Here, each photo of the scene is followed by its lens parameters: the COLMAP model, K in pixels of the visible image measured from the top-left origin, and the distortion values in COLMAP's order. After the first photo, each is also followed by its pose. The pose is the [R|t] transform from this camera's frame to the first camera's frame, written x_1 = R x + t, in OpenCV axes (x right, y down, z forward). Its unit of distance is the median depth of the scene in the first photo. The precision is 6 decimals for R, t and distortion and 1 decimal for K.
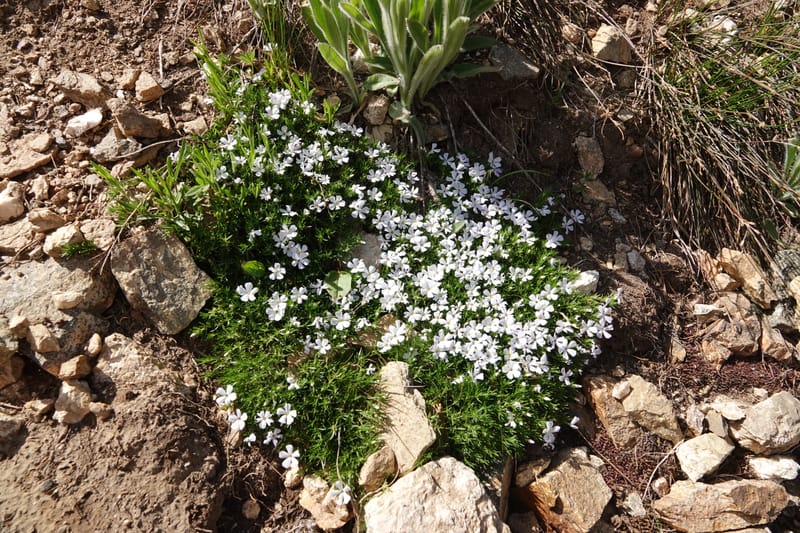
lens RADIAL K [[555.3, 0, 401.1], [0, 555.3, 265.9], [0, 0, 1]] dist [-0.002324, -0.002700]
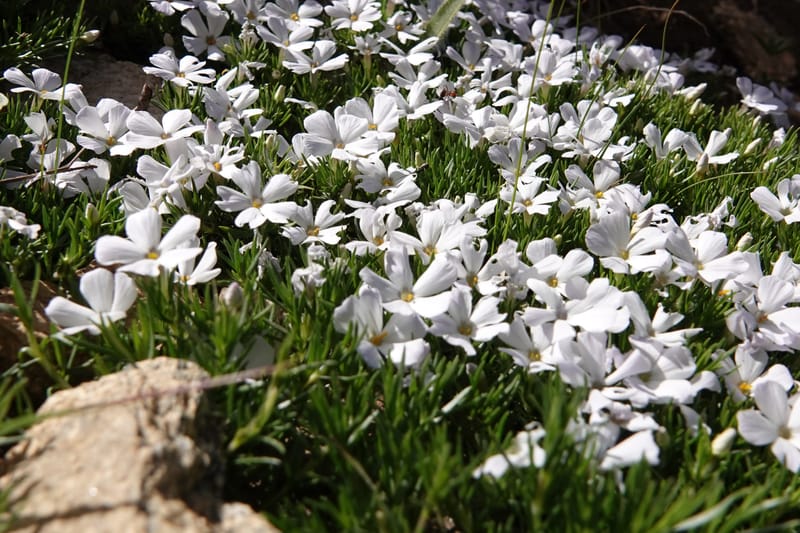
lens RADIAL K [[831.6, 0, 402.6], [0, 831.6, 267.5], [0, 0, 1]] dist [-0.002957, 0.000000]
pose [[0.993896, 0.027611, 0.106812, 0.041616], [0.021992, 0.899159, -0.437070, 0.244743], [-0.108109, 0.436751, 0.893063, 0.716933]]
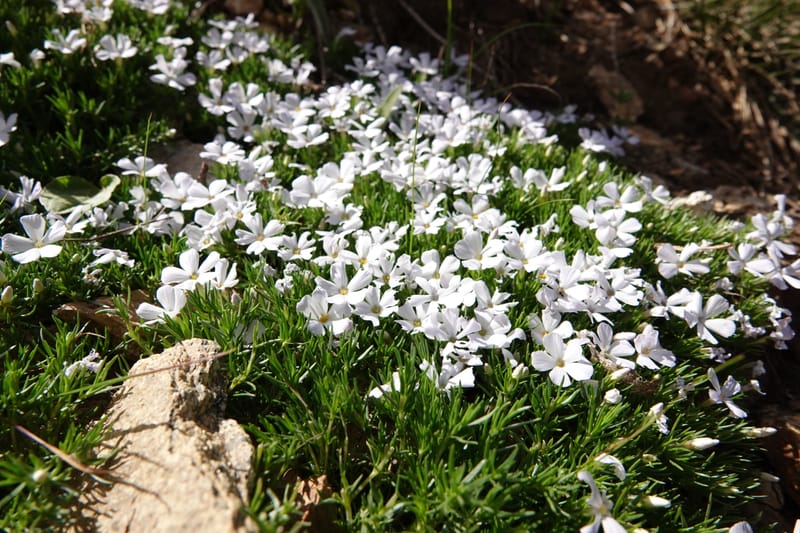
lens RADIAL K [[555.3, 0, 402.5], [0, 555.3, 266.4], [0, 0, 1]] dist [-0.002324, -0.002700]
pose [[0.998193, -0.026954, 0.053709, 0.090953], [0.045778, 0.920087, -0.389031, 0.244304], [-0.038931, 0.390786, 0.919658, 0.667922]]
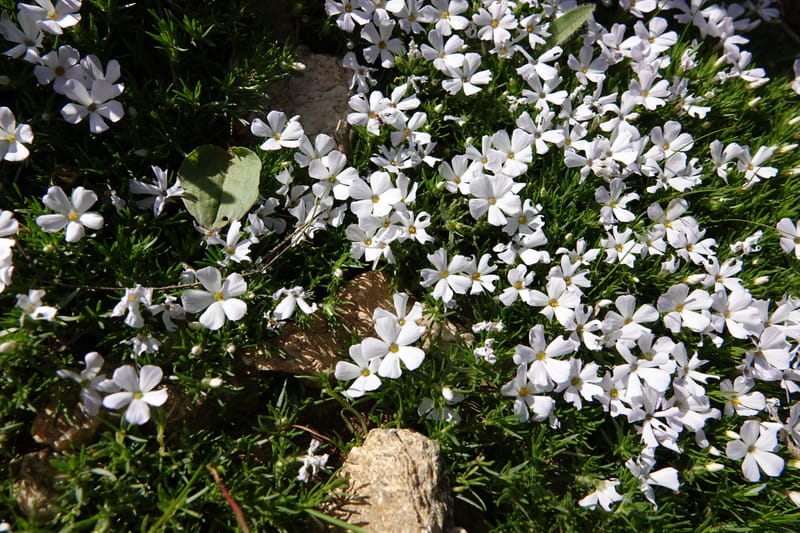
lens RADIAL K [[555.3, 0, 403.6], [0, 555.3, 266.4], [0, 0, 1]] dist [-0.002324, -0.002700]
pose [[0.999369, 0.003641, 0.035335, -0.015378], [-0.007858, 0.992749, 0.119946, 0.042243], [-0.034642, -0.120148, 0.992151, 0.671920]]
